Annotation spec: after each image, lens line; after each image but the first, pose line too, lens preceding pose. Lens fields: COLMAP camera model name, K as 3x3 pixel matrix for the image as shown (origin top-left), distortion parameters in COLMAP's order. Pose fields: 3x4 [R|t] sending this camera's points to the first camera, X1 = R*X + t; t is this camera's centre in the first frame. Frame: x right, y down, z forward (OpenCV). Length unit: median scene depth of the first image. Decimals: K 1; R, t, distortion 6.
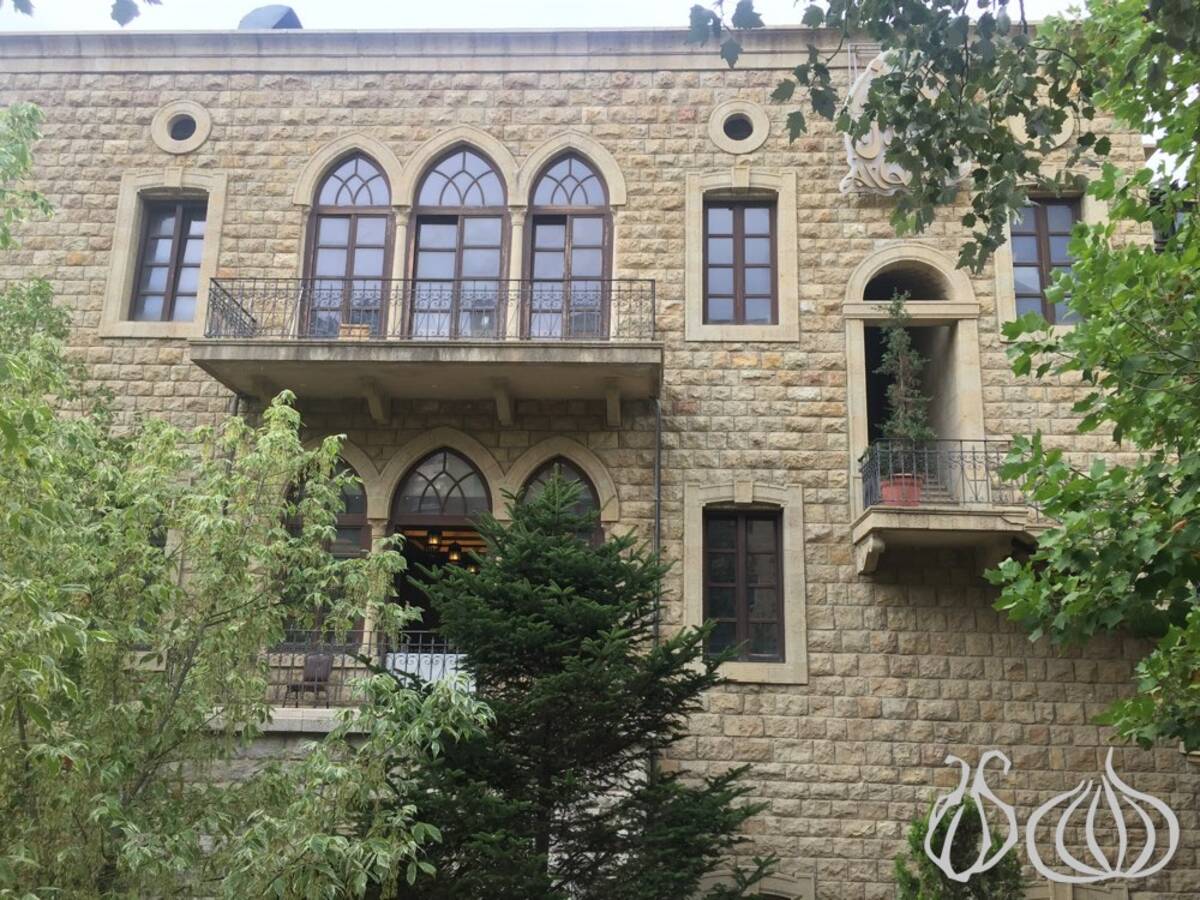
lens RADIAL K [[1018.9, 0, 604.0], [0, 1018.9, 451.4], [0, 0, 1]] dist [0.077623, -0.096478]
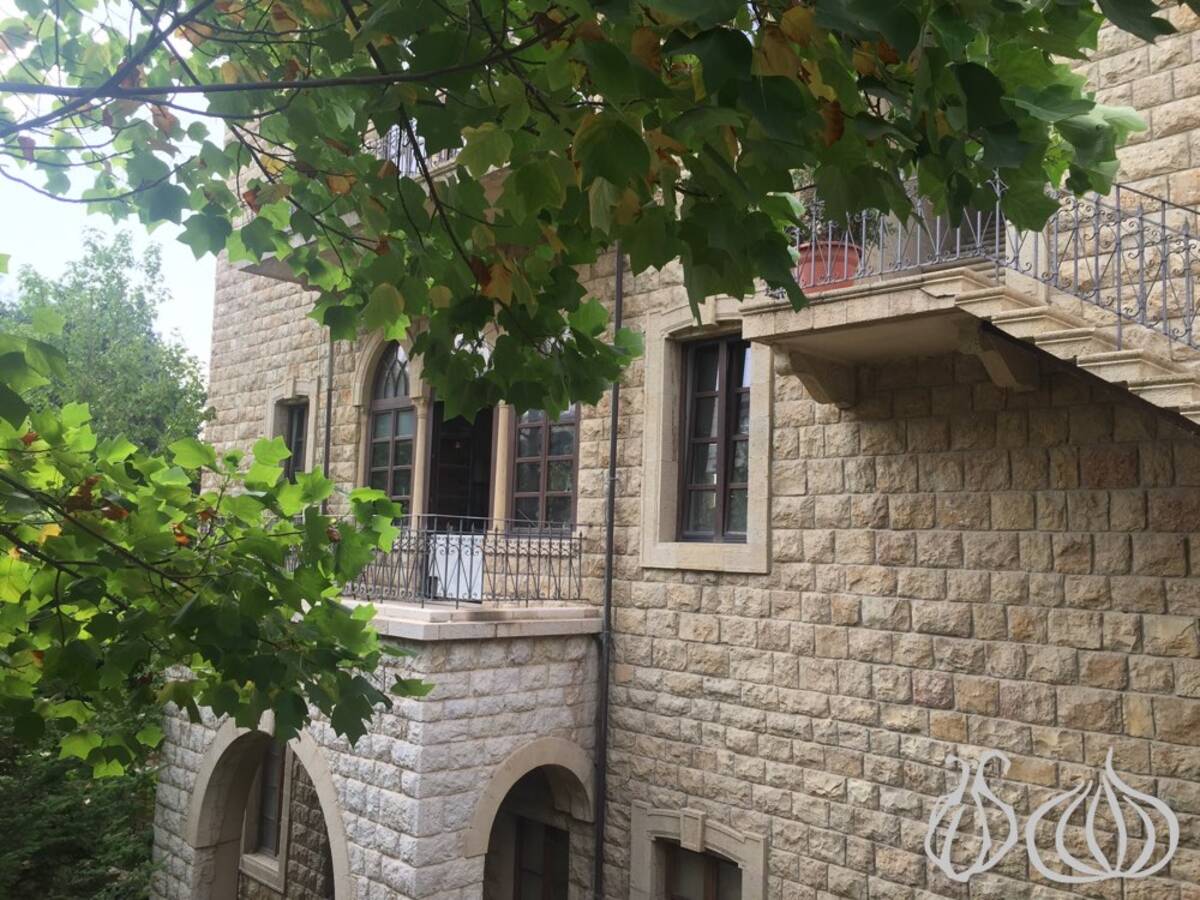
lens RADIAL K [[1018.9, 0, 625.2], [0, 1018.9, 451.8], [0, 0, 1]] dist [0.077623, -0.096478]
pose [[0.735847, -0.064364, -0.674082, 0.605622], [0.151782, 0.985820, 0.071560, 0.082489], [0.659918, -0.154971, 0.735182, 0.445690]]
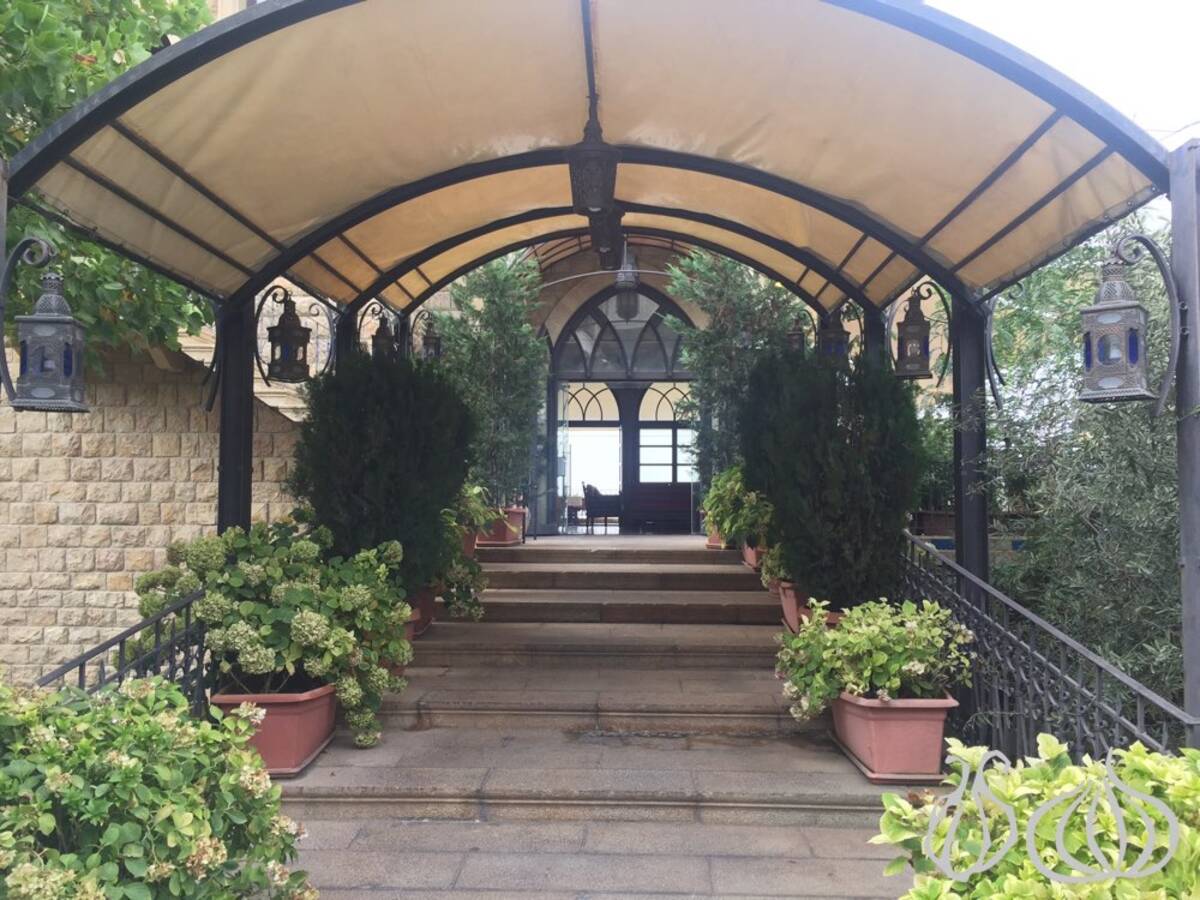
lens RADIAL K [[1018.9, 0, 596.0], [0, 1018.9, 452.3], [0, 0, 1]] dist [0.077623, -0.096478]
pose [[0.999780, -0.019420, 0.007889, 0.760660], [0.017538, 0.981117, 0.192620, 0.021210], [-0.011480, -0.192440, 0.981242, 0.076443]]
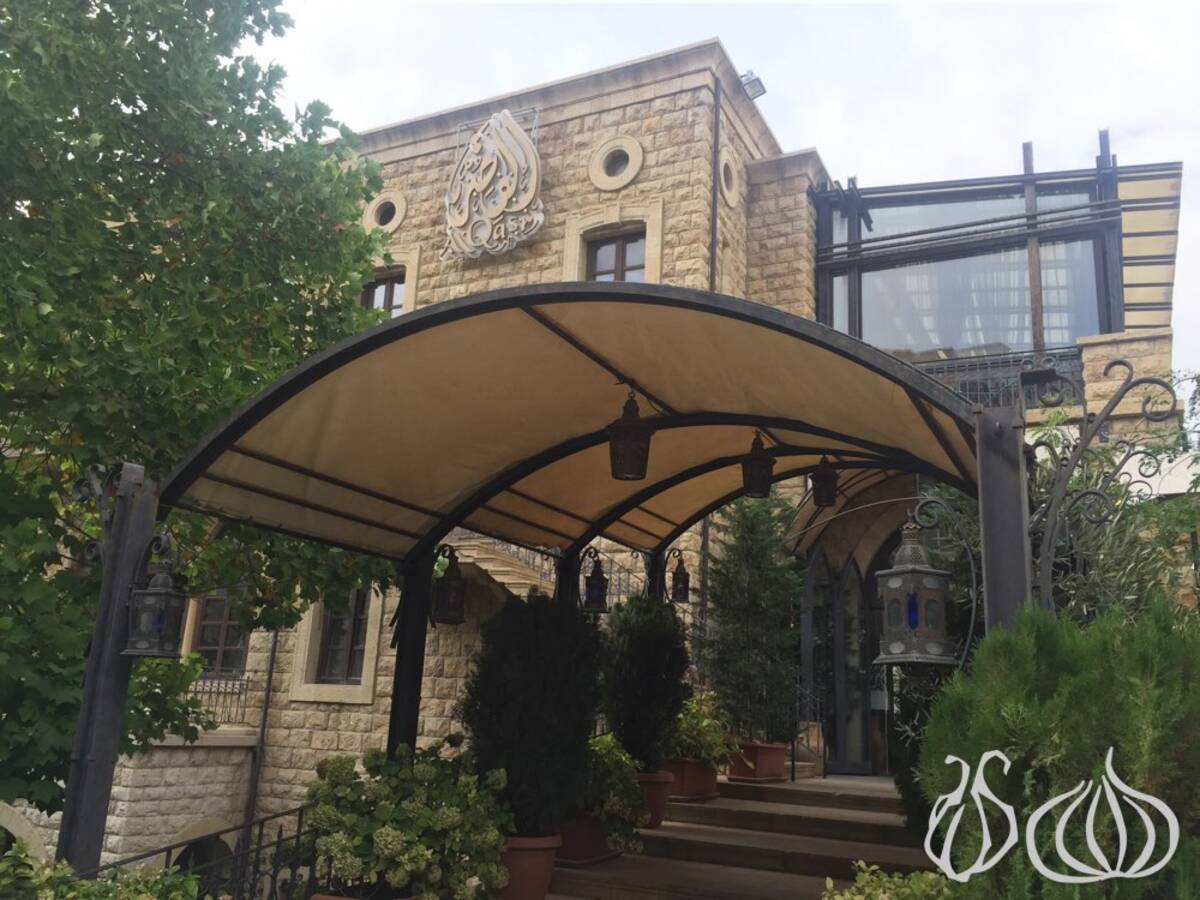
lens RADIAL K [[1018.9, 0, 608.7], [0, 1018.9, 452.4], [0, 0, 1]] dist [0.077623, -0.096478]
pose [[0.911347, -0.081586, -0.403473, 0.927672], [0.072174, 0.996648, -0.038508, 0.012499], [0.405262, 0.005974, 0.914181, 0.068052]]
